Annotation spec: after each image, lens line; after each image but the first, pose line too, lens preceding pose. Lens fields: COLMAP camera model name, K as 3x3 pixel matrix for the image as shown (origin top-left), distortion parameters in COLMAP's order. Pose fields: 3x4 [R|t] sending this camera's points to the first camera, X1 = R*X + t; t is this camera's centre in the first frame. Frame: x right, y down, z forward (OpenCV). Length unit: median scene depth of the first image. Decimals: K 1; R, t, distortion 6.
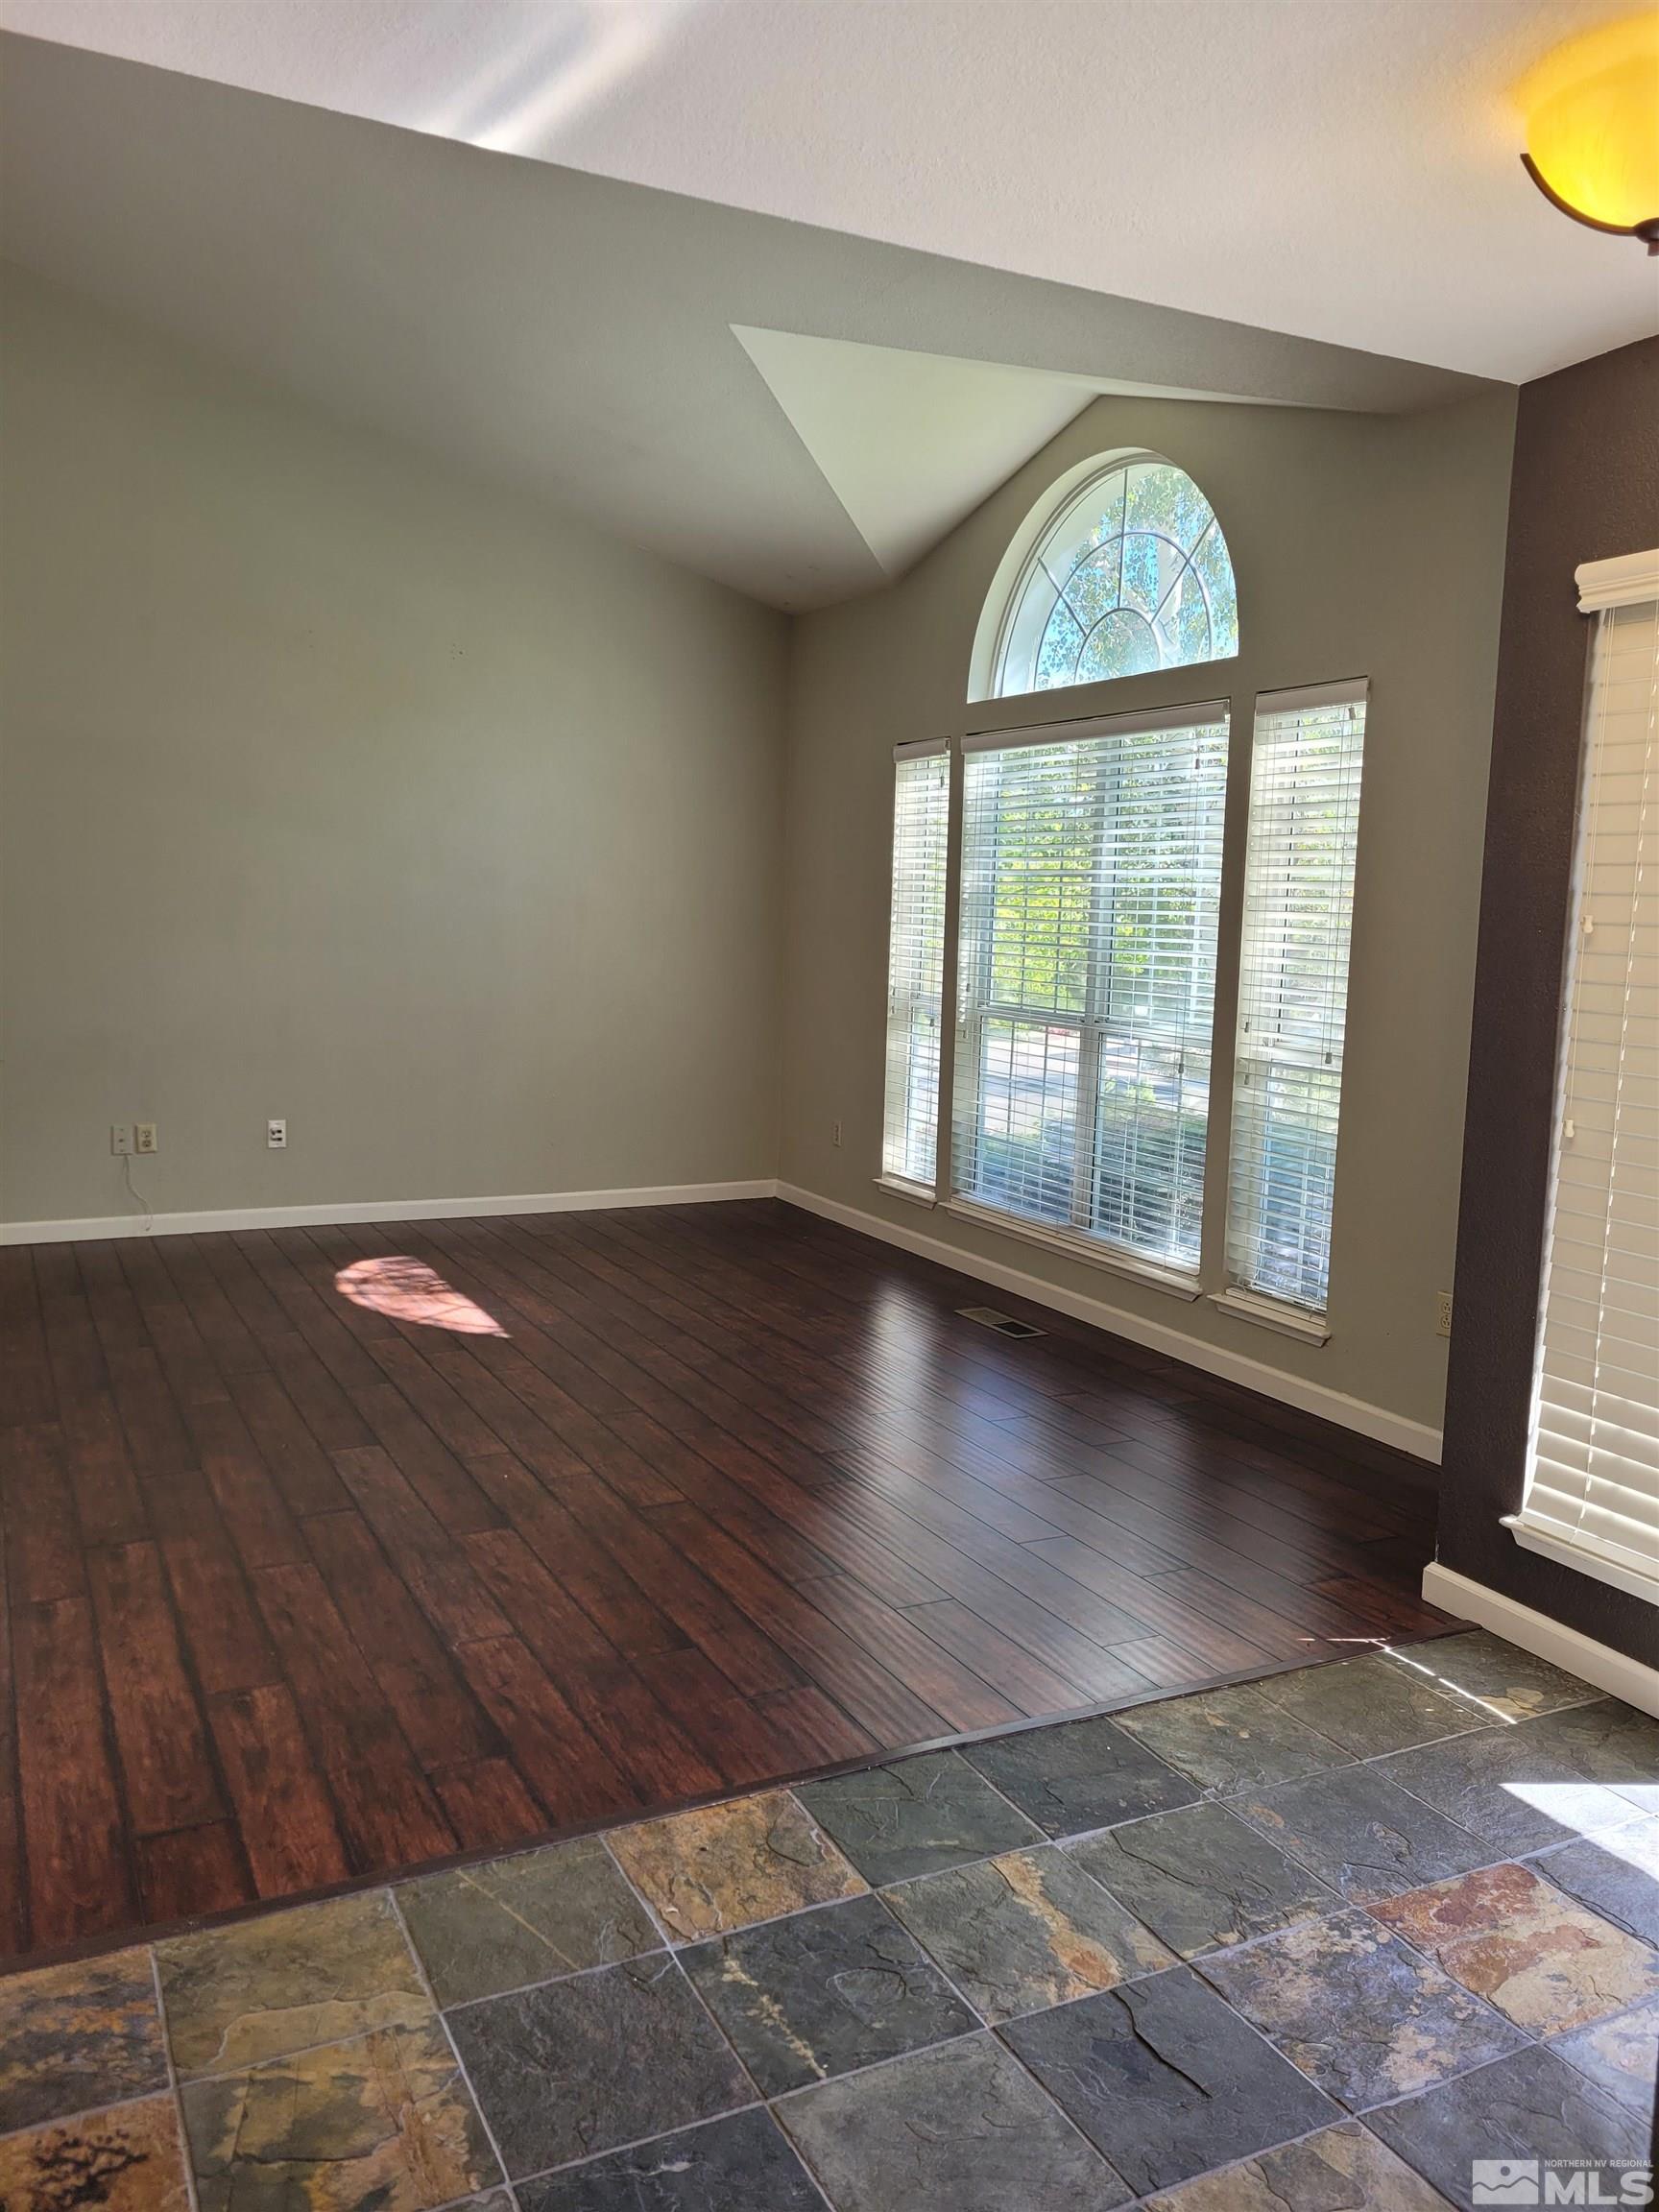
lens RADIAL K [[1664.2, 0, 829.5], [0, 1664.2, 1106.0], [0, 0, 1]] dist [0.069834, -0.041375]
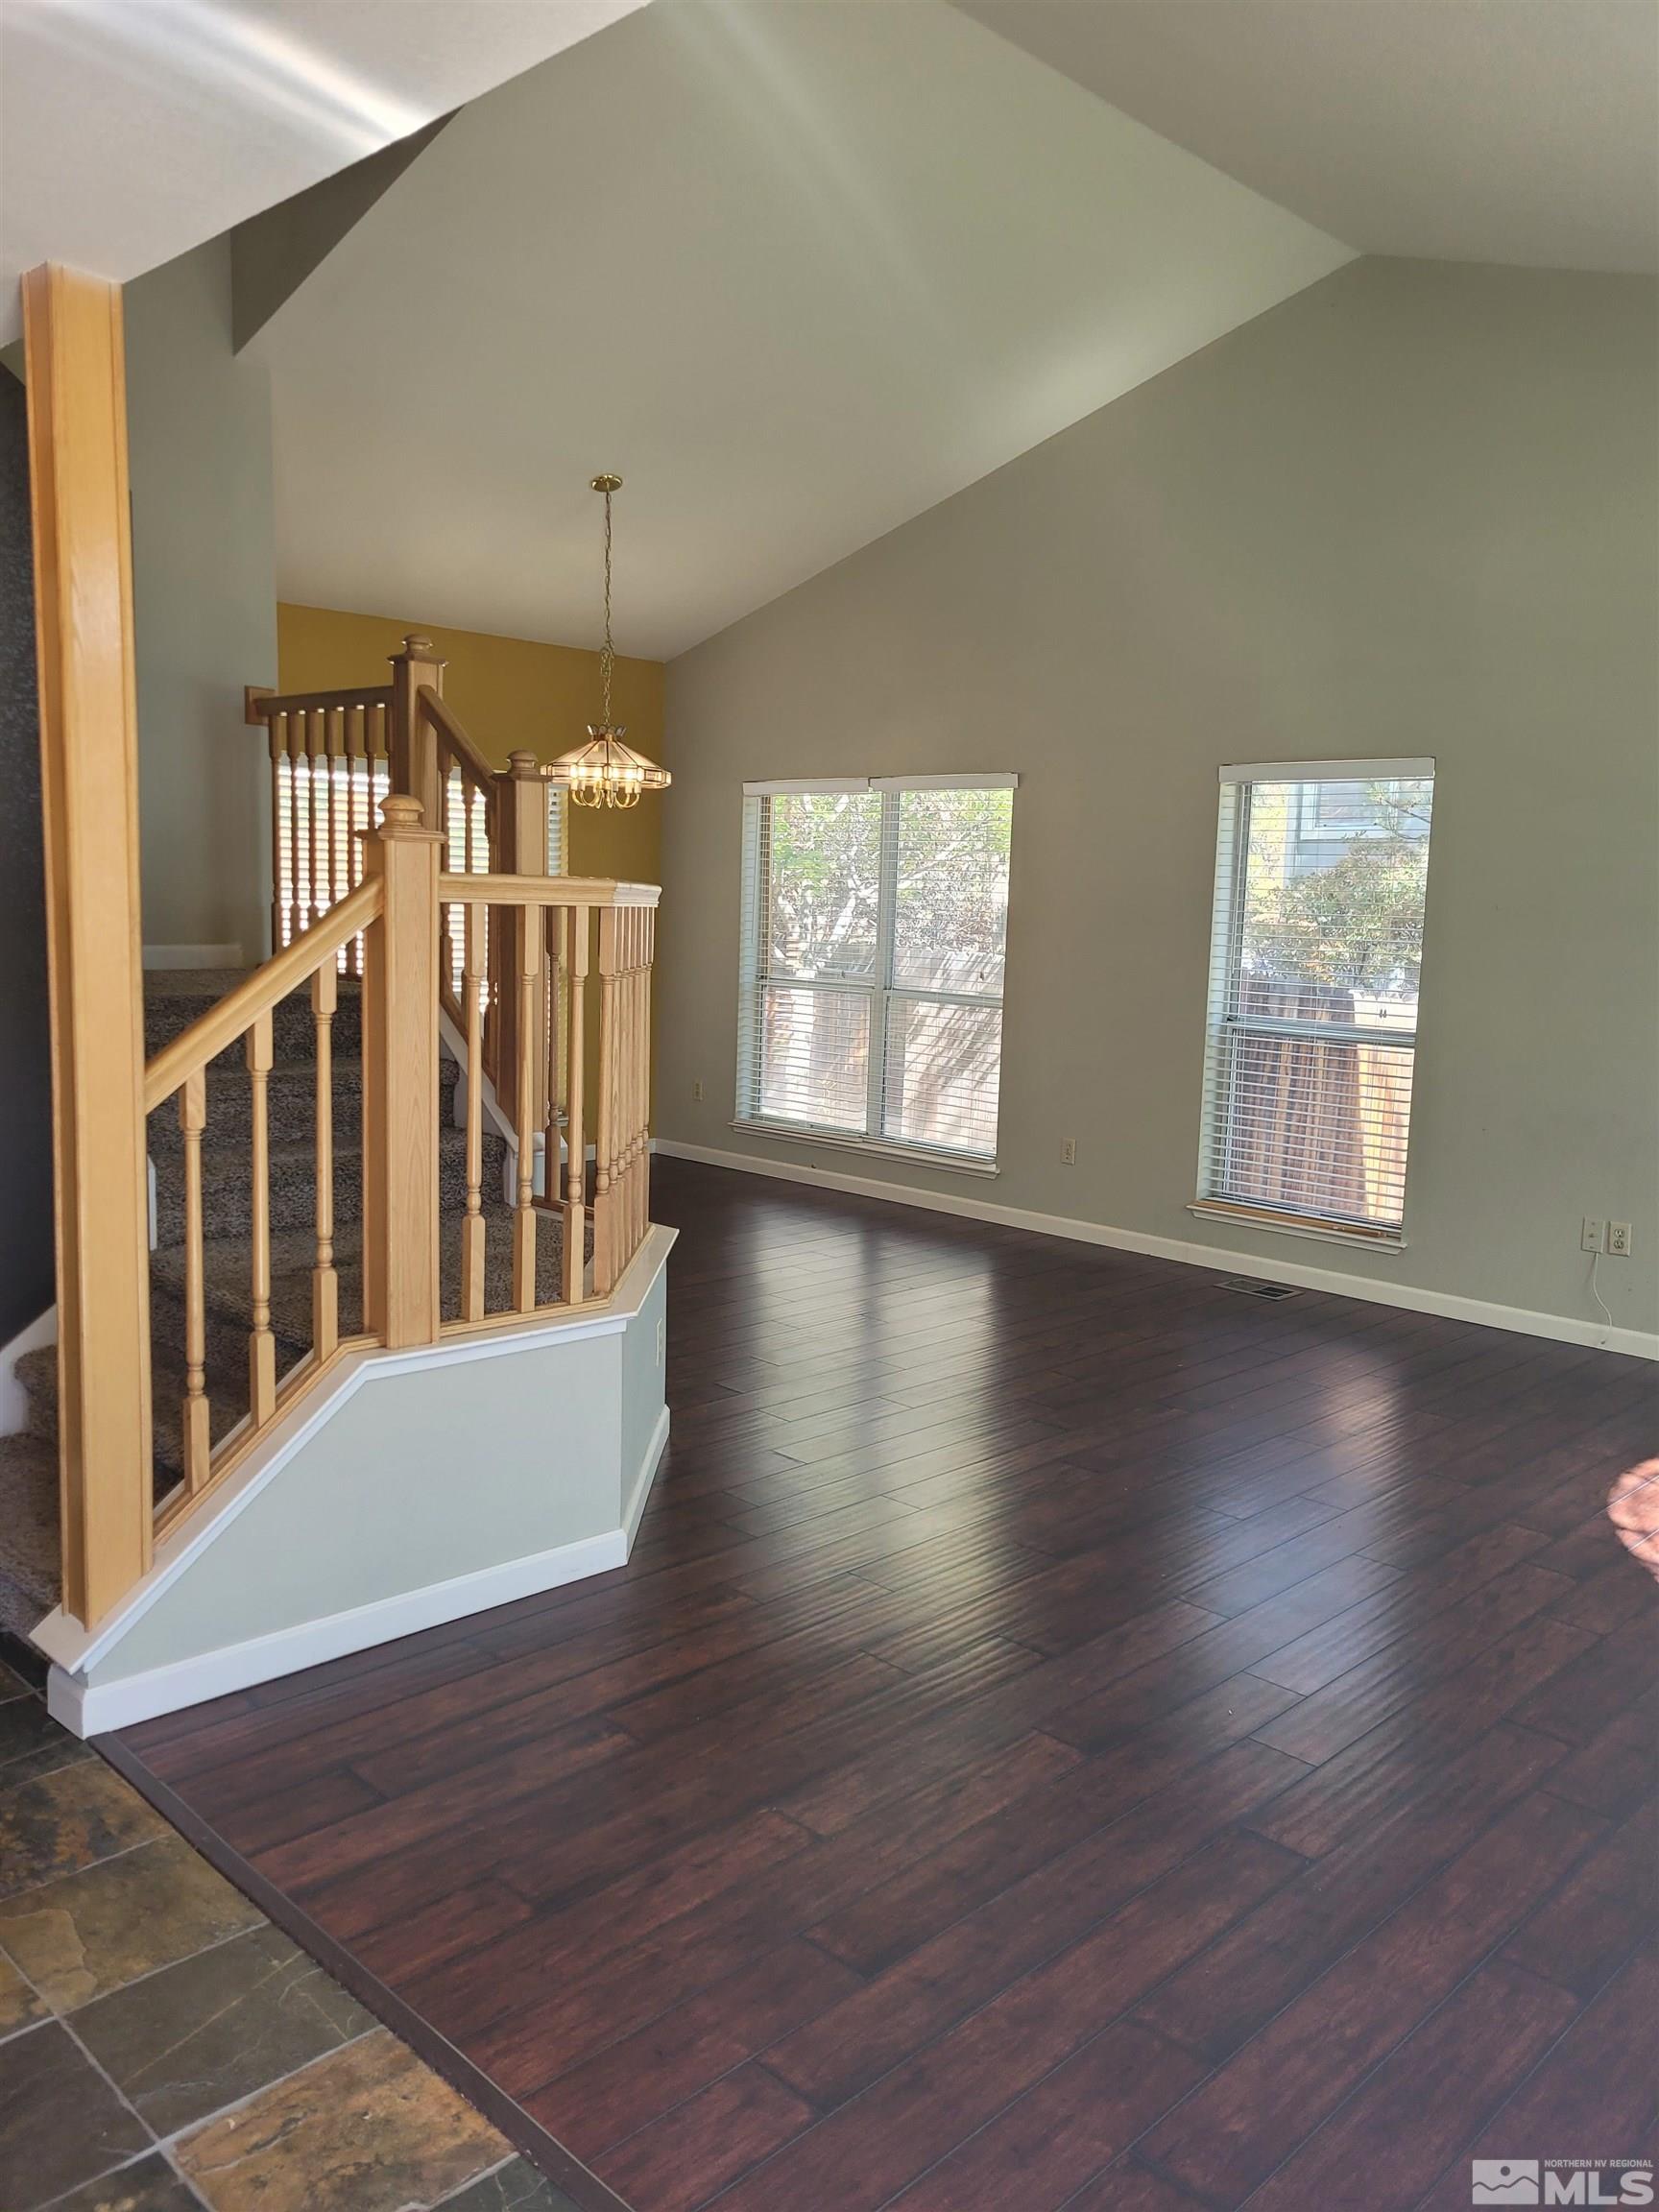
lens RADIAL K [[1664.2, 0, 829.5], [0, 1664.2, 1106.0], [0, 0, 1]] dist [0.069834, -0.041375]
pose [[0.321755, 0.099766, -0.941552, 0.686840], [-0.133844, 0.989240, 0.059081, -0.114500], [0.937315, 0.107012, 0.331646, 0.840562]]
